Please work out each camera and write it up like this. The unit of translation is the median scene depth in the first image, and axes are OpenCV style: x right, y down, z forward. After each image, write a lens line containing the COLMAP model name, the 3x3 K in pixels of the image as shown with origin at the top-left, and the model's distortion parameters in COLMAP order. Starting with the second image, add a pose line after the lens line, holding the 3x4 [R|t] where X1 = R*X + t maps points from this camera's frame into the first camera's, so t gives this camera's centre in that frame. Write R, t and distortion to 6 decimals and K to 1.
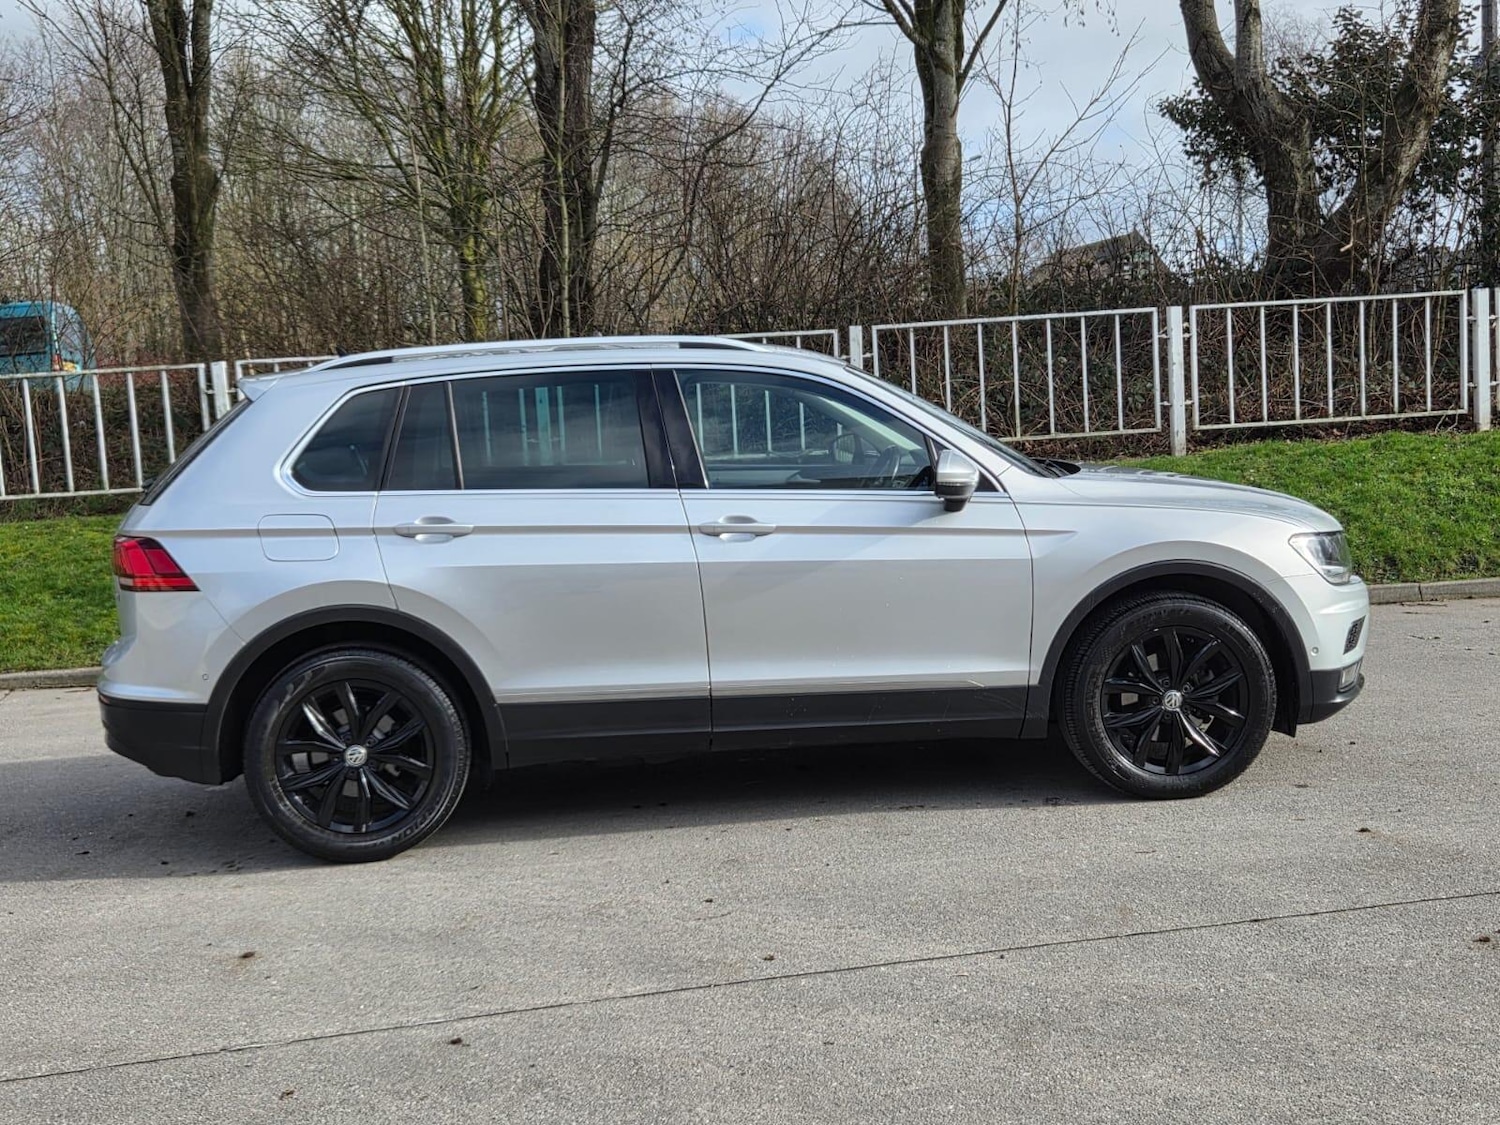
lens RADIAL K [[1642.9, 0, 755.5], [0, 1642.9, 561.3], [0, 0, 1]] dist [0.024603, 0.003584]
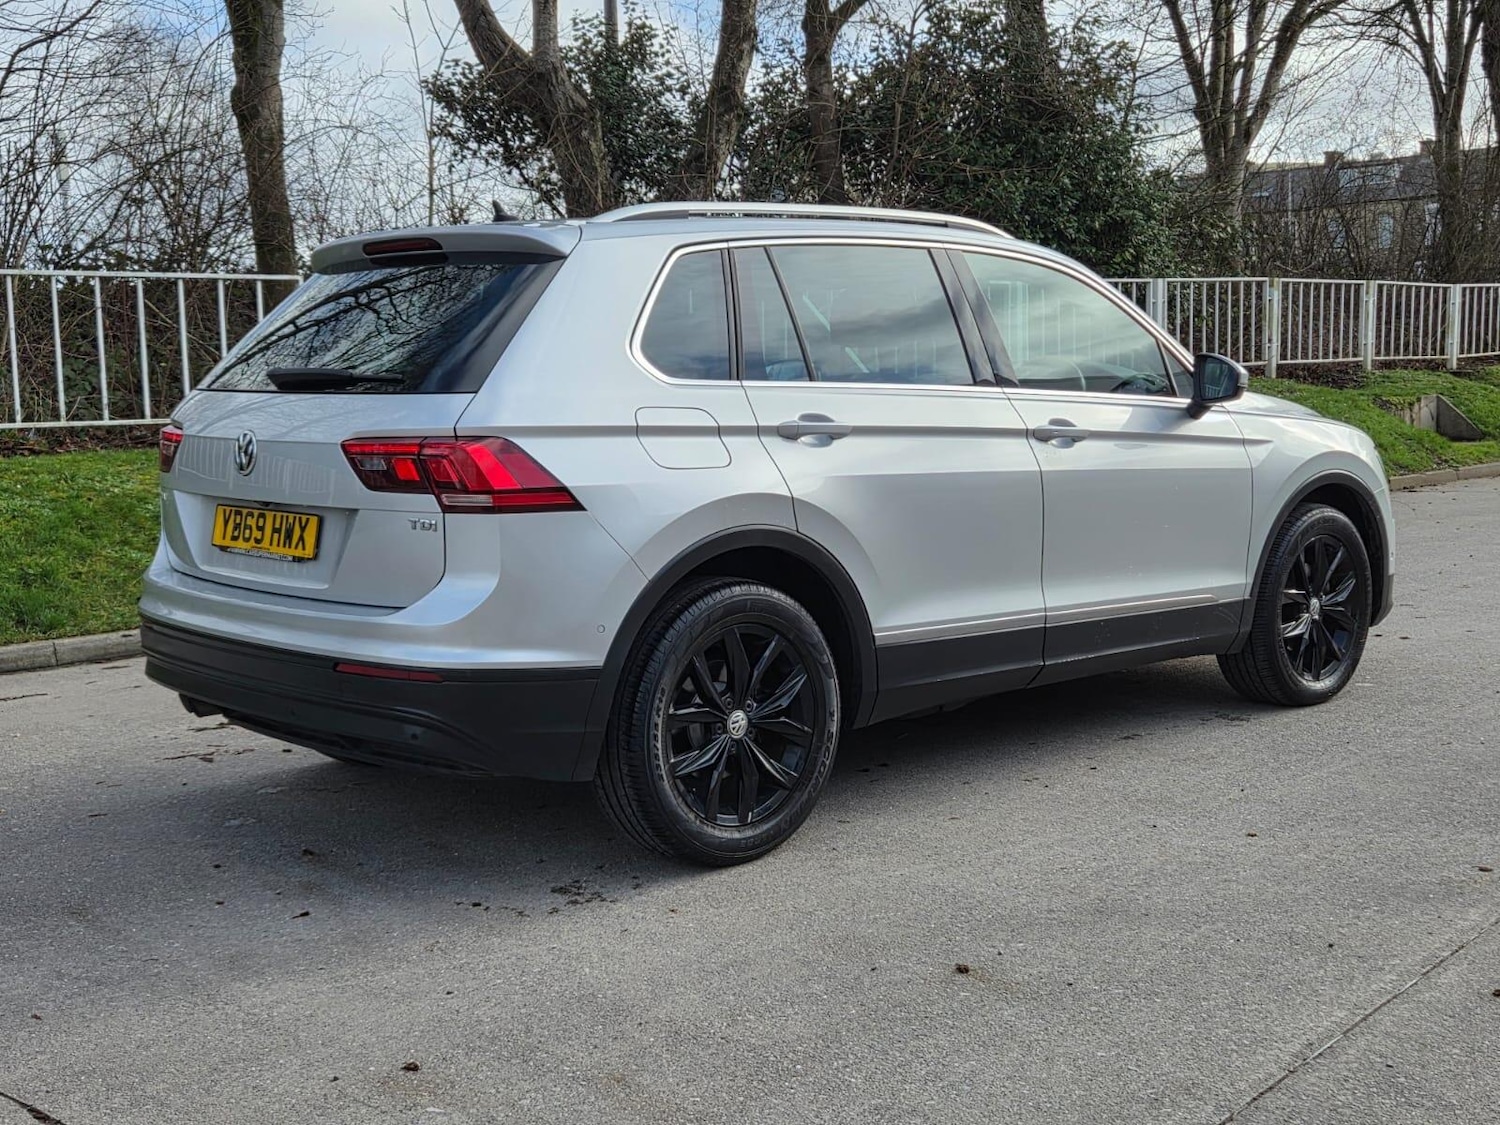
lens RADIAL K [[1642.9, 0, 755.5], [0, 1642.9, 561.3], [0, 0, 1]] dist [0.024603, 0.003584]
pose [[0.842695, -0.037380, 0.537092, -0.643642], [0.037301, 0.999243, 0.011018, 0.034197], [-0.537097, 0.010749, 0.843452, 0.346171]]
